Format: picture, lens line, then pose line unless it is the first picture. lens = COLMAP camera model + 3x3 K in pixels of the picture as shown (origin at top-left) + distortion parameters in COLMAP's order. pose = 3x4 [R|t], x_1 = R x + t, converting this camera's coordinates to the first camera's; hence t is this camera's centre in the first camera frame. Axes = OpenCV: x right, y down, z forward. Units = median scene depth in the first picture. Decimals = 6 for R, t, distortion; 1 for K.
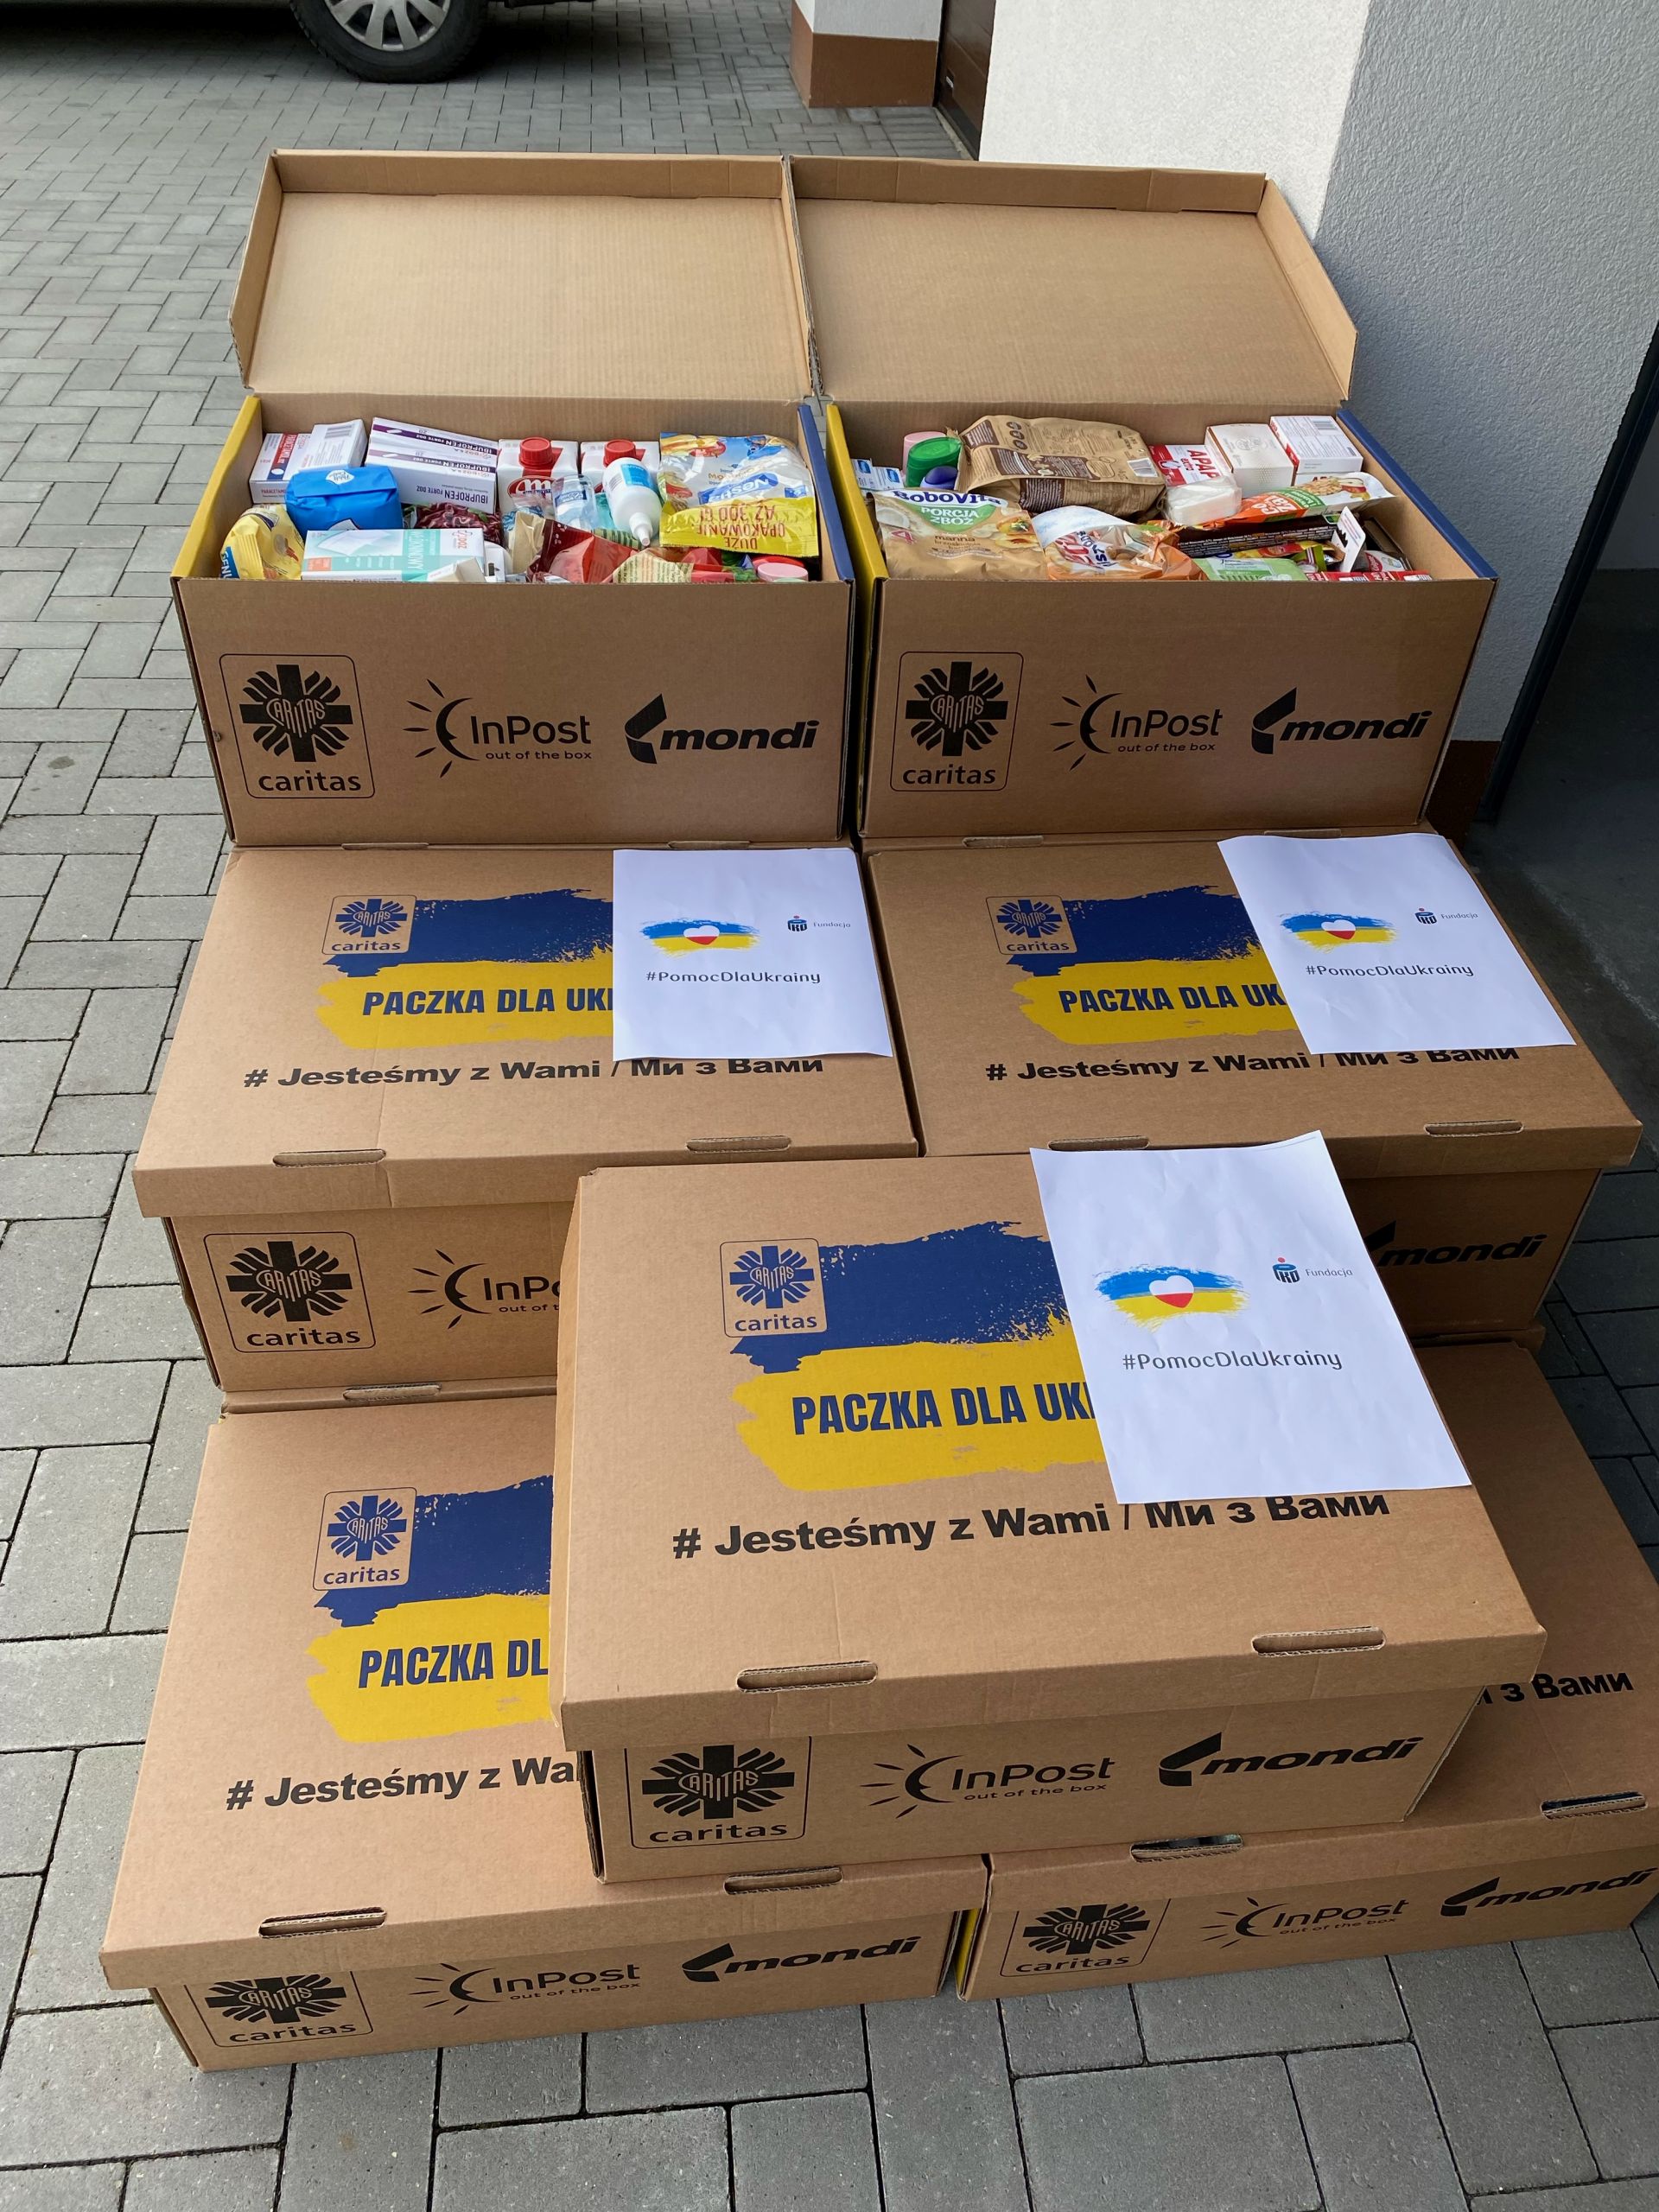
lens RADIAL K [[1641.2, 0, 841.1], [0, 1641.2, 1134.9], [0, 0, 1]] dist [0.076612, -0.113279]
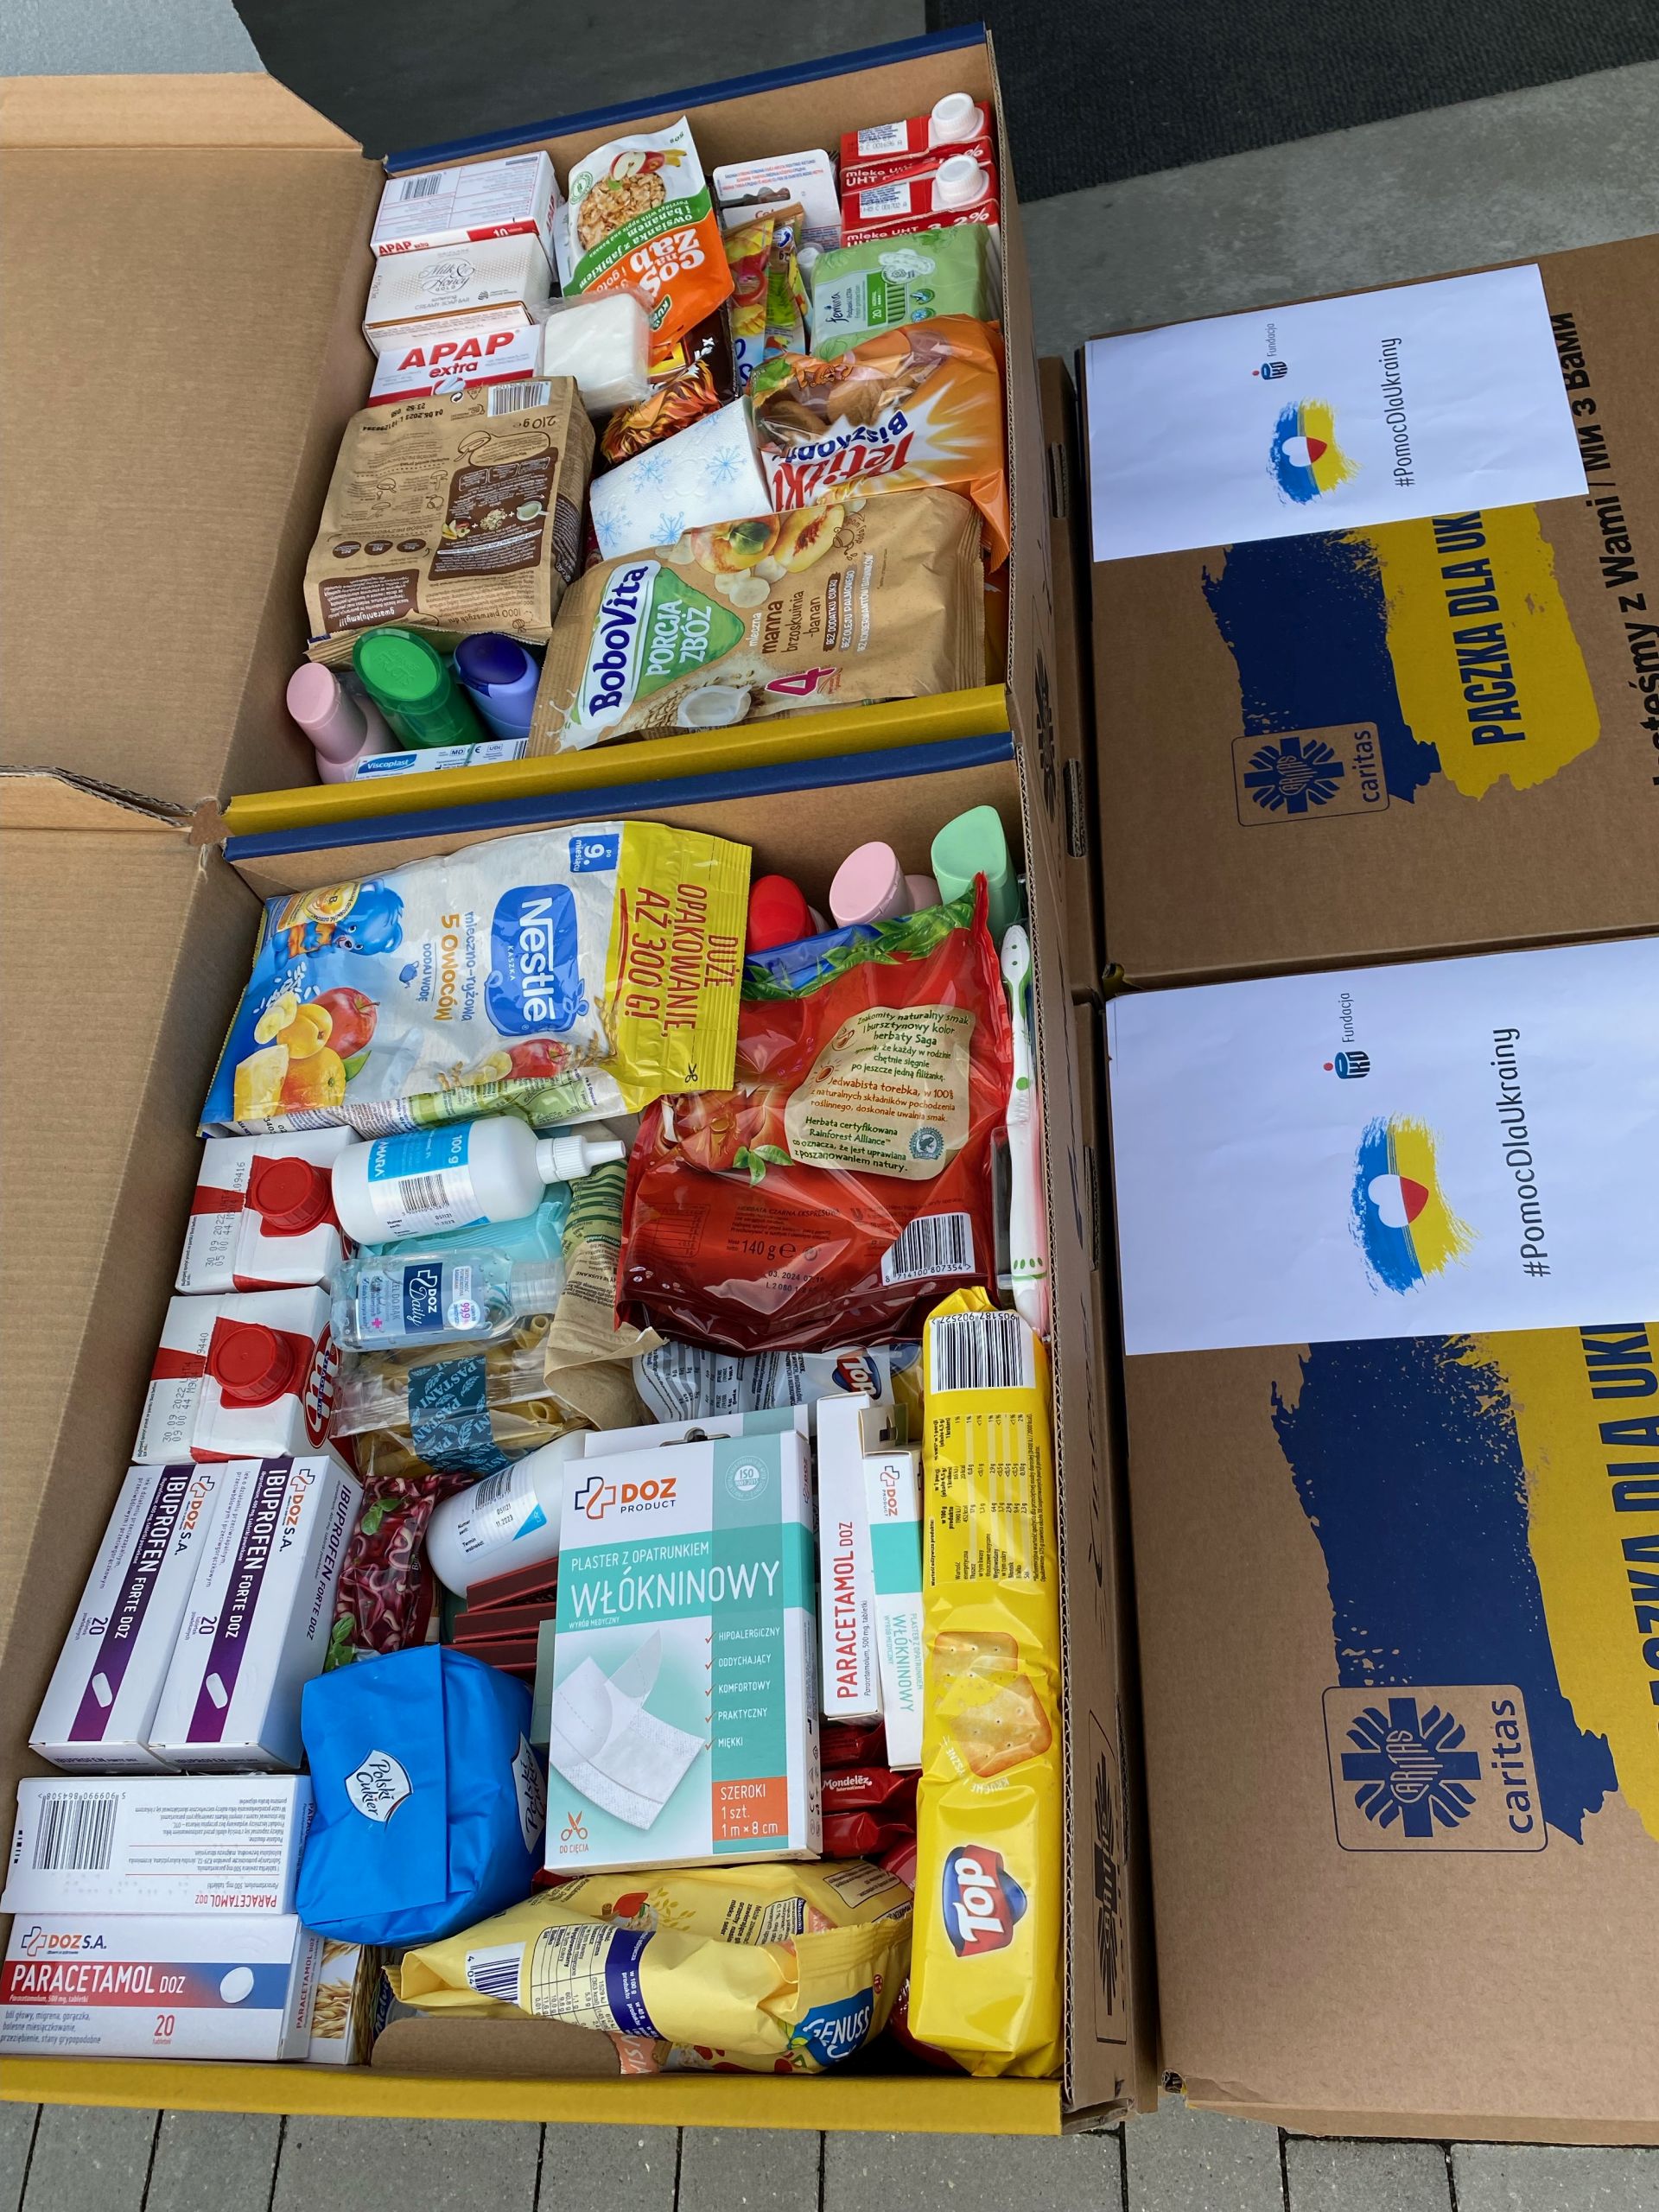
lens RADIAL K [[1641.2, 0, 841.1], [0, 1641.2, 1134.9], [0, 0, 1]] dist [0.076612, -0.113279]
pose [[0.114784, -0.907697, 0.403621, -0.352996], [0.825190, 0.313335, 0.469982, -0.620156], [-0.553070, 0.279118, 0.784989, 0.666103]]
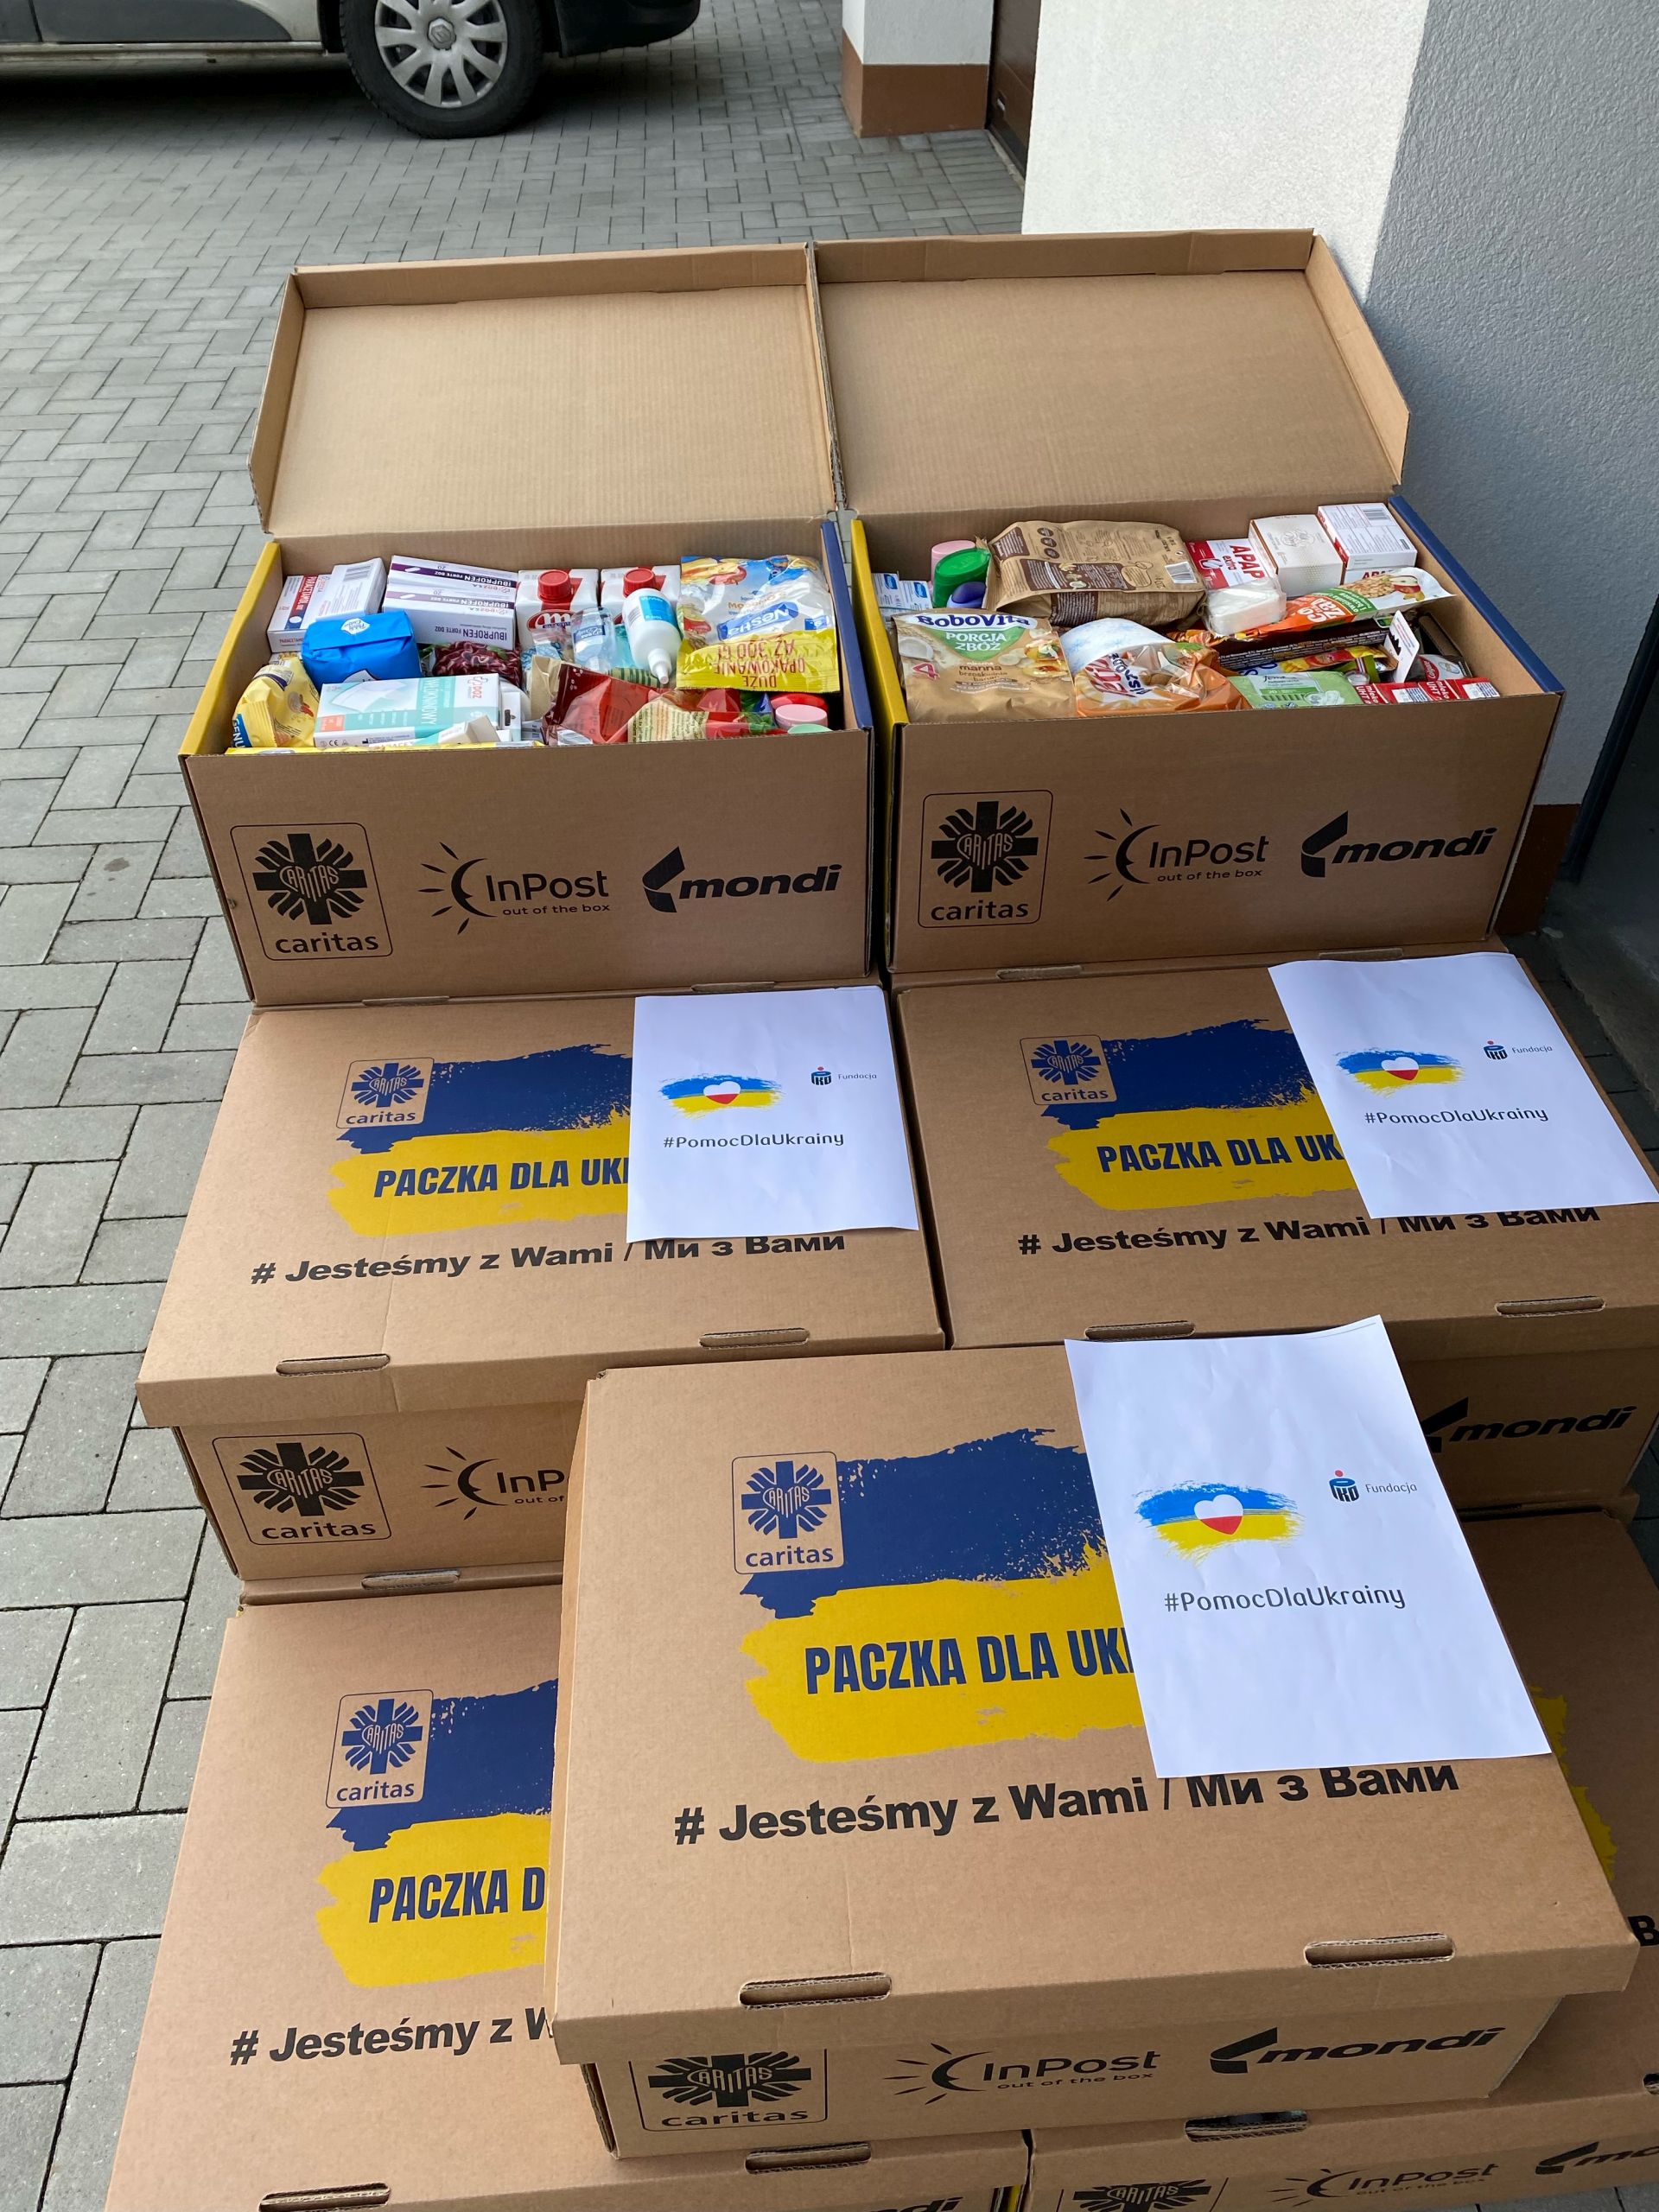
lens RADIAL K [[1640.9, 0, 811.4], [0, 1640.9, 1102.5], [0, 0, 1]] dist [0.086175, -0.123189]
pose [[0.997448, -0.020321, -0.068438, 0.034958], [0.019316, 0.999696, -0.015308, -0.106248], [0.068728, 0.013947, 0.997538, 0.043986]]
